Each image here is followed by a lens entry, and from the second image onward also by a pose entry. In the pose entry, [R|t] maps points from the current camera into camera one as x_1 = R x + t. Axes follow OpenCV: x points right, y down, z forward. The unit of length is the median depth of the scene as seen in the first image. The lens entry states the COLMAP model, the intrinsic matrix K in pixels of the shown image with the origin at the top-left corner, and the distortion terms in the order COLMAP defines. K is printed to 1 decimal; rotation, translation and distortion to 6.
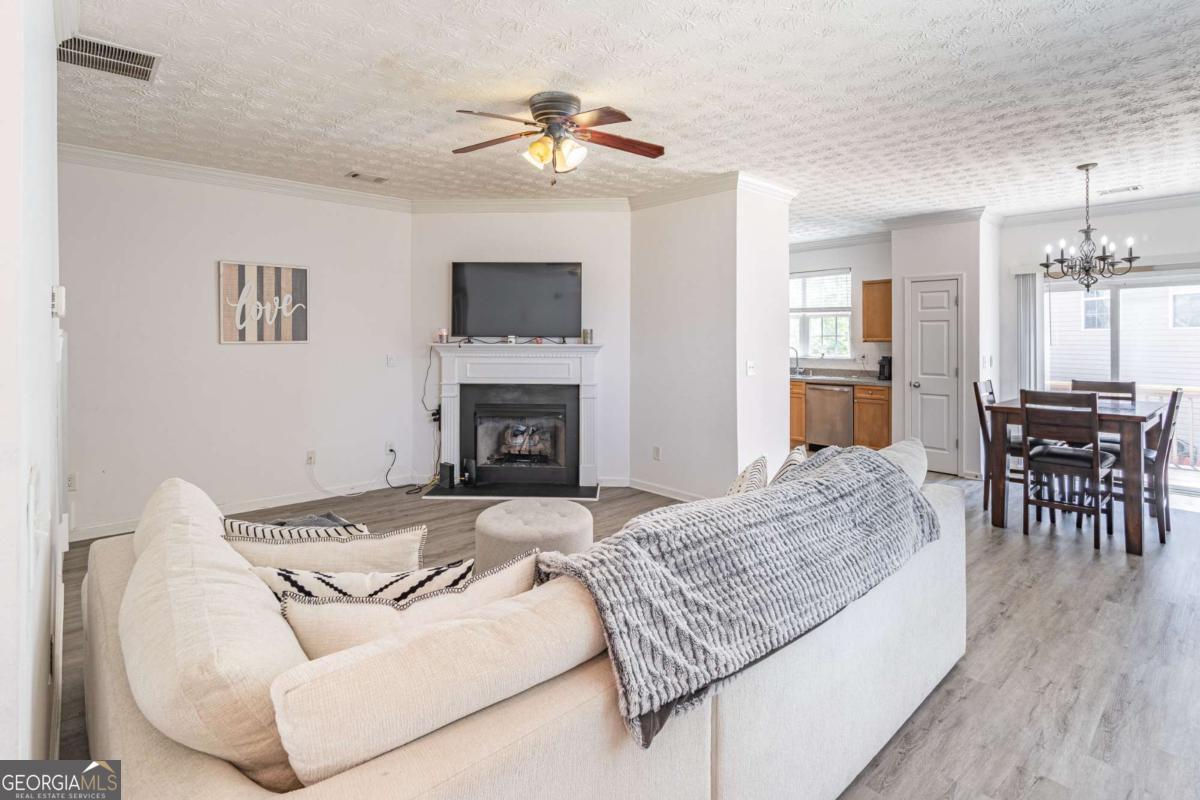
lens RADIAL K [[592.1, 0, 611.4], [0, 592.1, 333.6], [0, 0, 1]] dist [-0.000017, 0.000130]
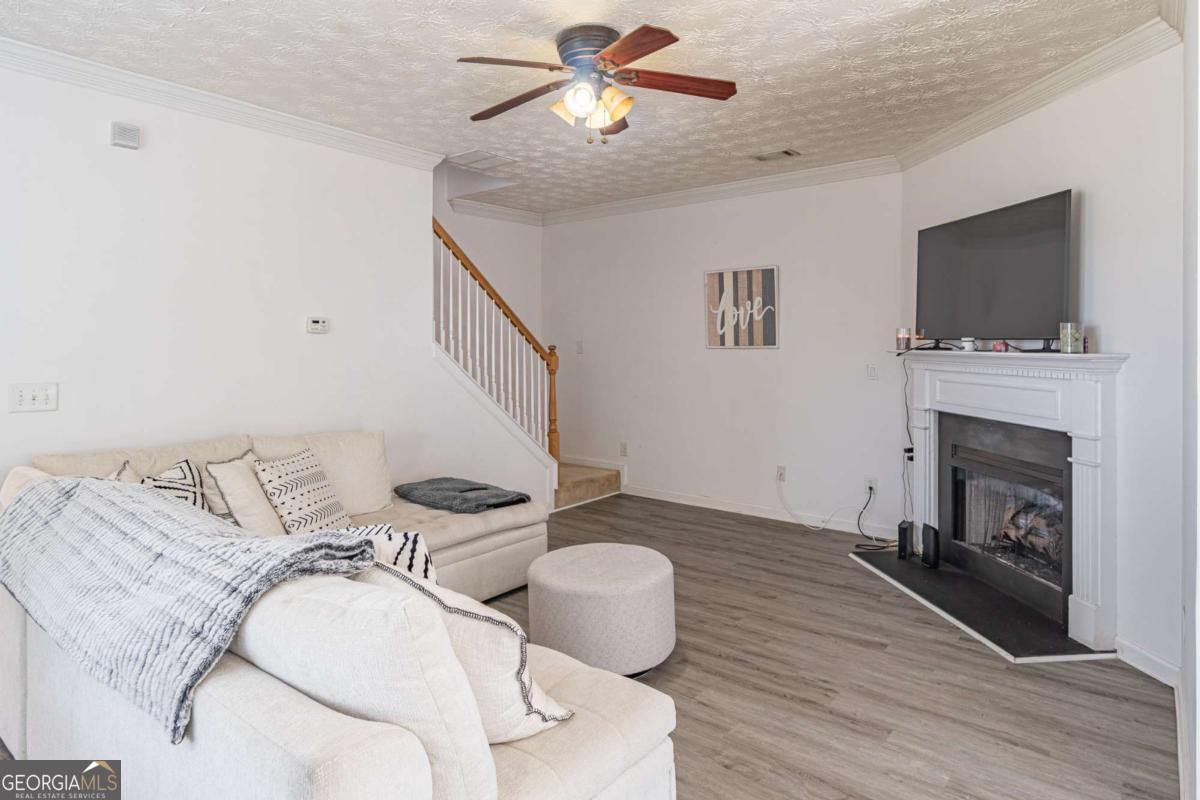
lens RADIAL K [[689.1, 0, 579.2], [0, 689.1, 348.0], [0, 0, 1]] dist [-0.003583, 0.000425]
pose [[0.126191, 0.003481, -0.992000, 0.523378], [0.005512, 0.999976, 0.004210, 0.009609], [0.991991, -0.006000, 0.126169, 0.574581]]
